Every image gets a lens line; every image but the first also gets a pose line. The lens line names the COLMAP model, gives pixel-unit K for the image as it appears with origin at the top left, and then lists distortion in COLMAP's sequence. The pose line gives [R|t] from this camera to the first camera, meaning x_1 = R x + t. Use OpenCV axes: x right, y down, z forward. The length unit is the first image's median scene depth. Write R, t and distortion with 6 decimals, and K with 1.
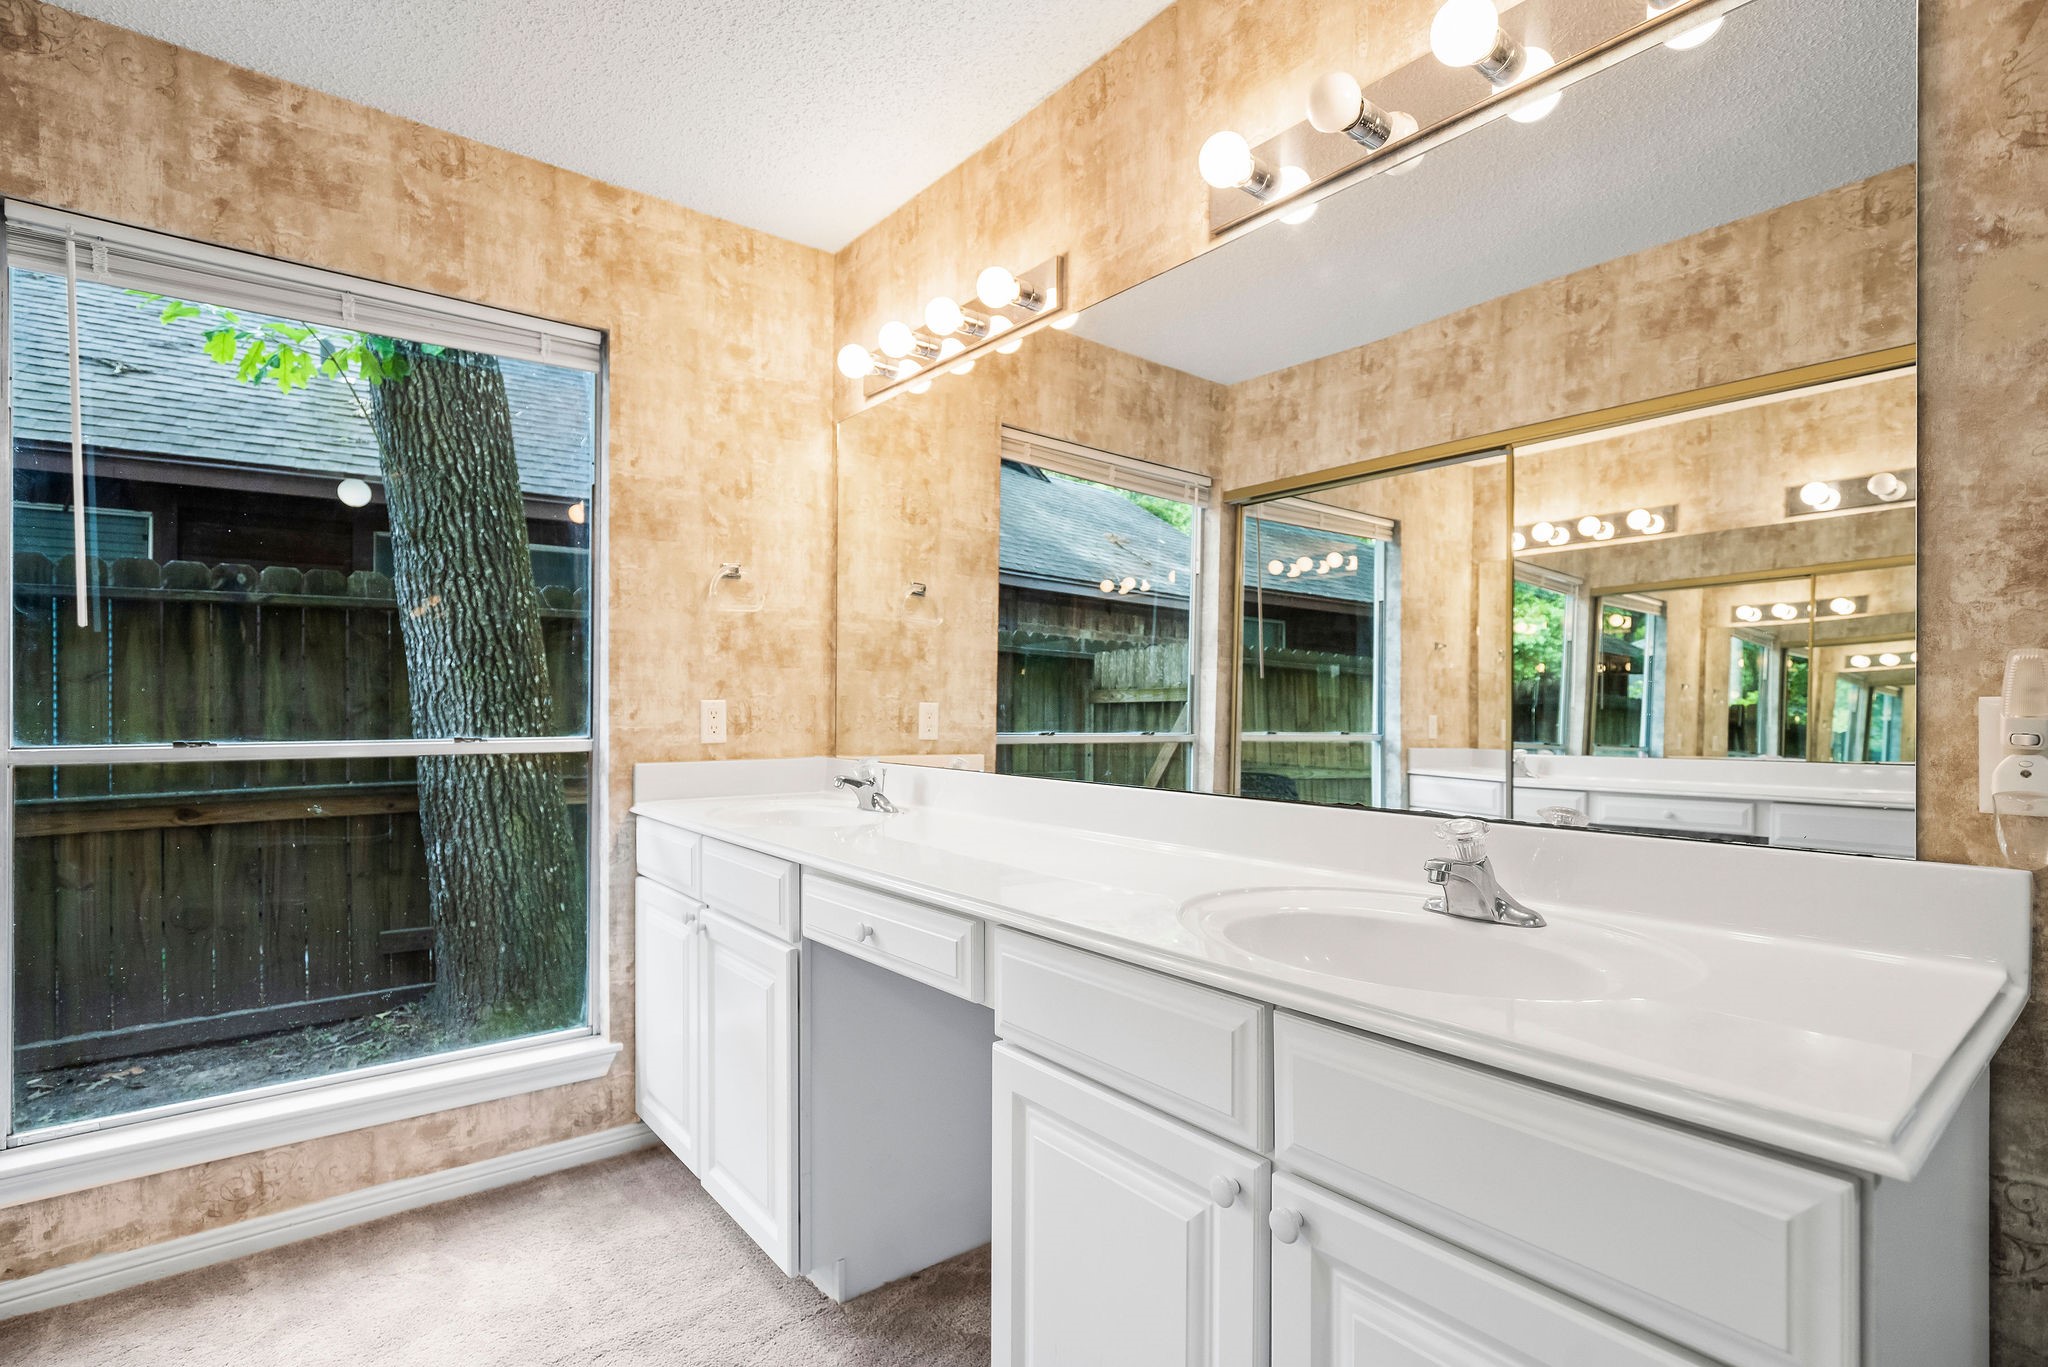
lens RADIAL K [[969.6, 0, 1029.6], [0, 969.6, 698.4], [0, 0, 1]] dist [-0.018761, 0.004639]
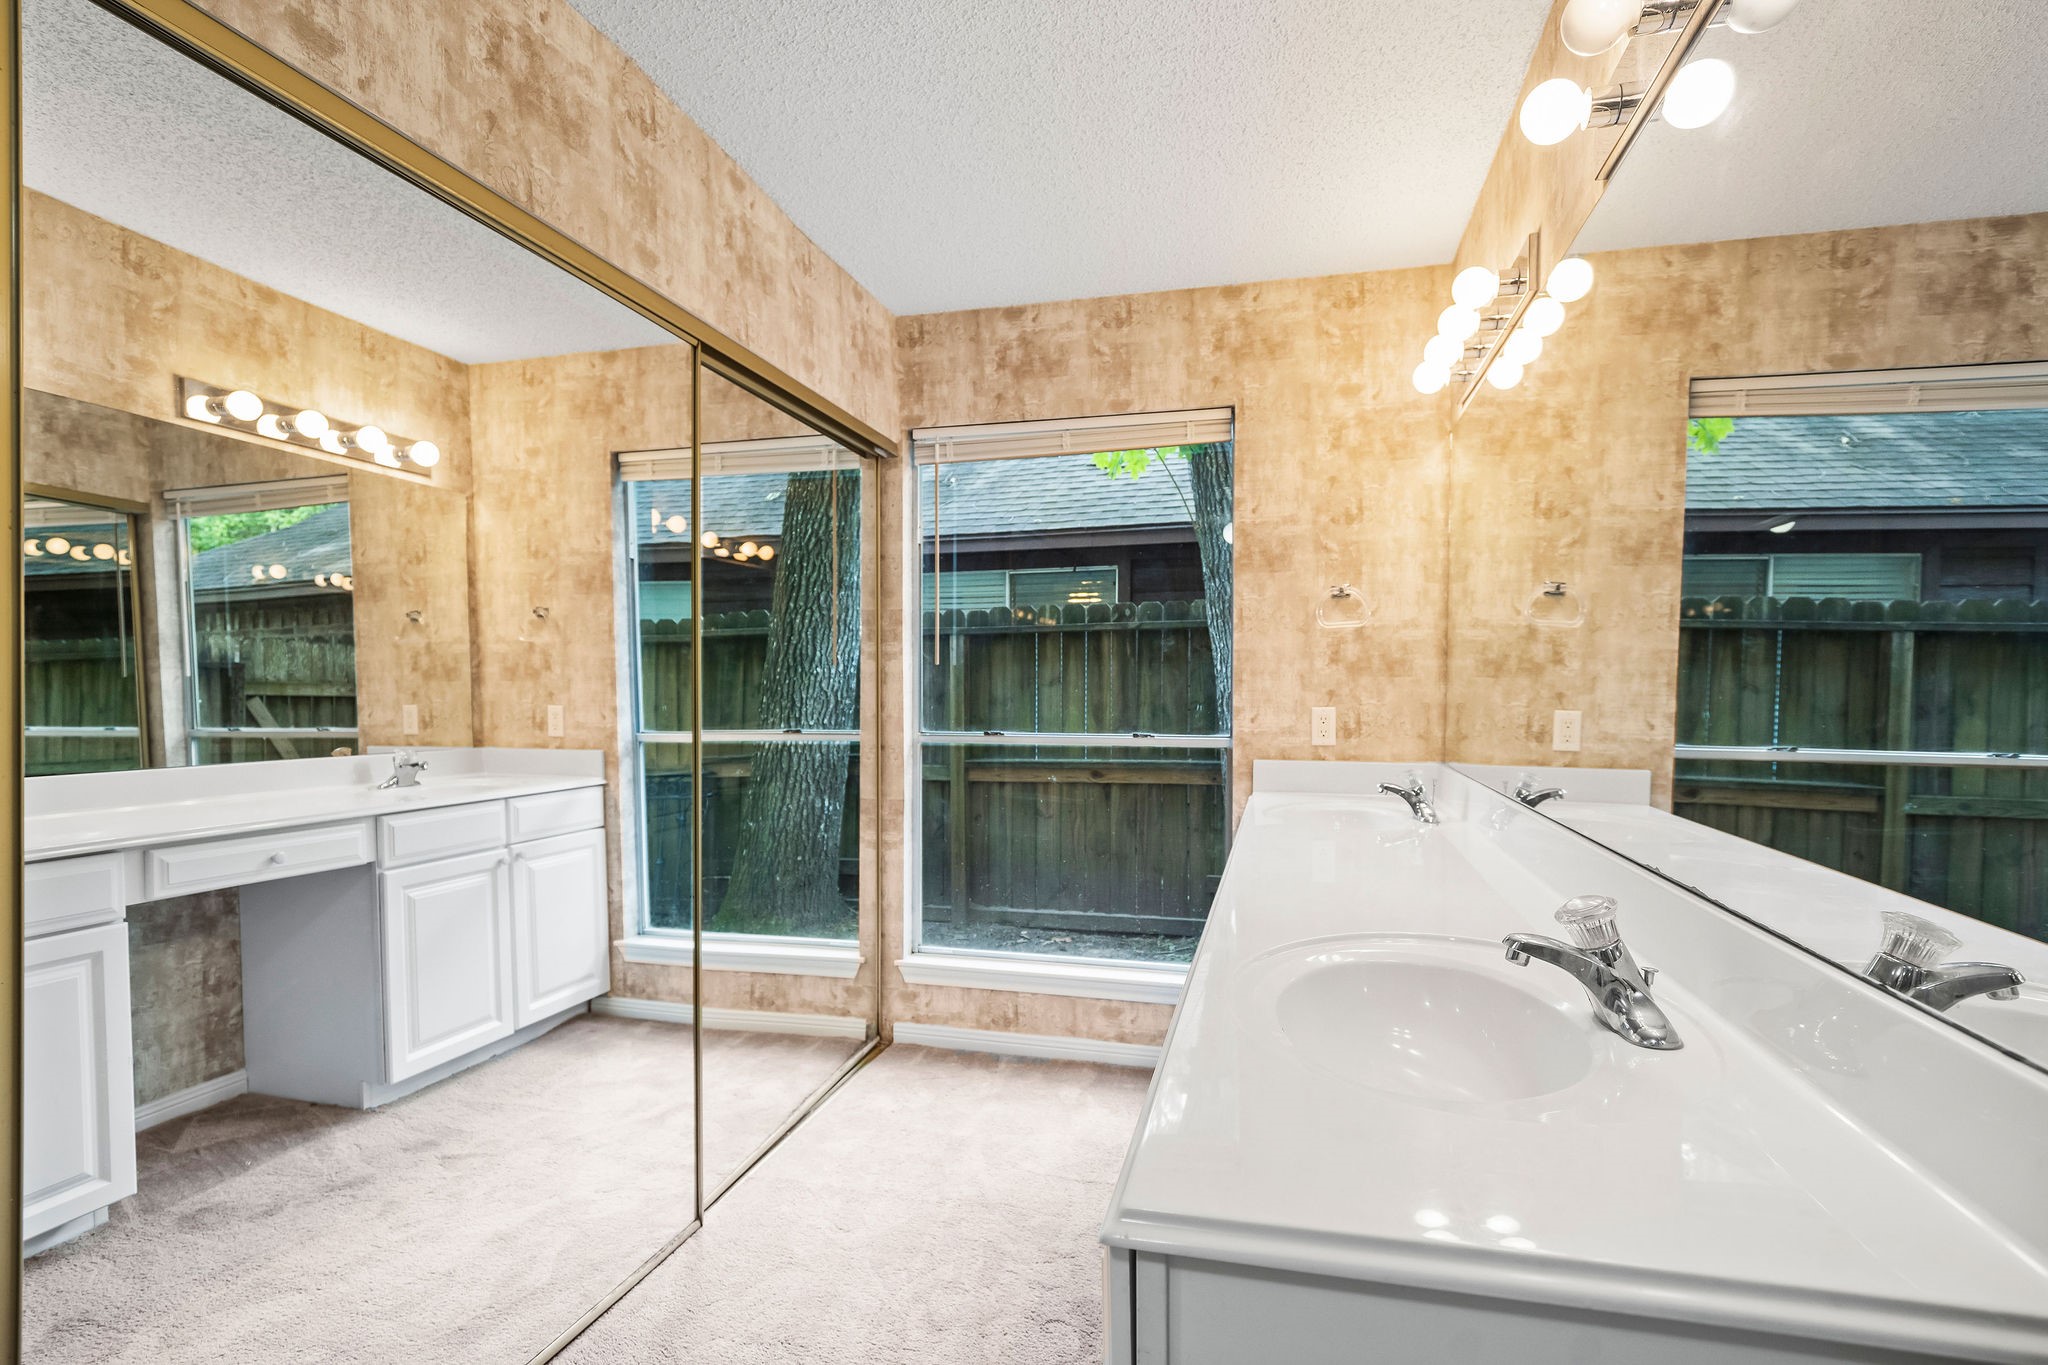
lens RADIAL K [[969.6, 0, 1058.8], [0, 969.6, 695.3], [0, 0, 1]] dist [-0.018761, 0.004639]
pose [[0.604688, 0.005928, -0.796440, 0.376312], [0.004767, 0.999927, 0.011063, -0.025572], [0.796448, -0.010486, 0.604616, 0.068367]]
